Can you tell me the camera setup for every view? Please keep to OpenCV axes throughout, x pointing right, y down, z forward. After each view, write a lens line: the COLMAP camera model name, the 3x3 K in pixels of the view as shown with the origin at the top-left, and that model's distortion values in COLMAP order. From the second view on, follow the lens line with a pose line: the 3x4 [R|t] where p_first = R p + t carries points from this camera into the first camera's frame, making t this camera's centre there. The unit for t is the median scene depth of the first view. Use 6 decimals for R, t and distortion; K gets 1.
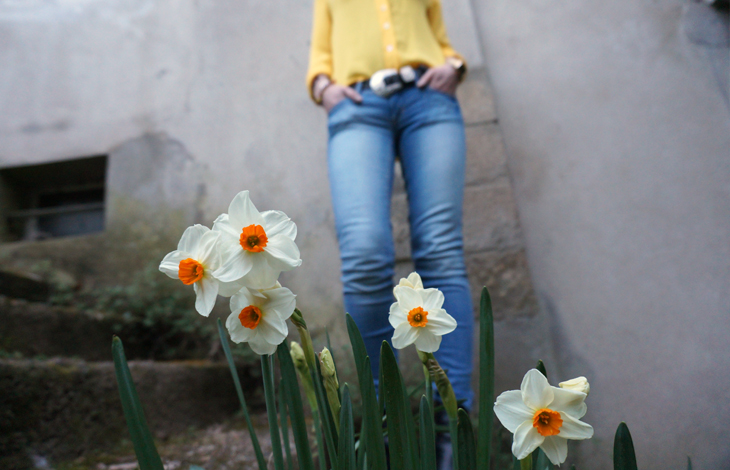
lens RADIAL K [[520.3, 0, 338.3], [0, 520.3, 214.8], [0, 0, 1]] dist [-0.017558, -0.008815]
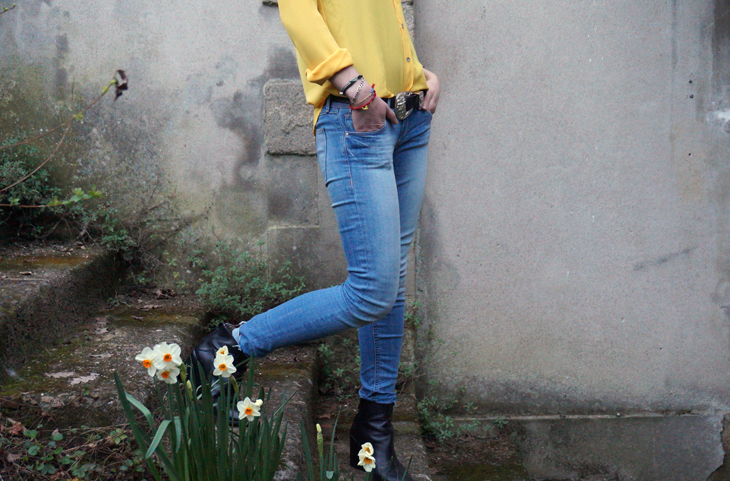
lens RADIAL K [[961.6, 0, 353.2], [0, 961.6, 250.2], [0, 0, 1]] dist [-0.004915, 0.000000]
pose [[0.989046, 0.065850, 0.132103, 0.022812], [-0.115396, 0.903008, 0.413836, -0.485606], [-0.092039, -0.424547, 0.900716, -0.647918]]
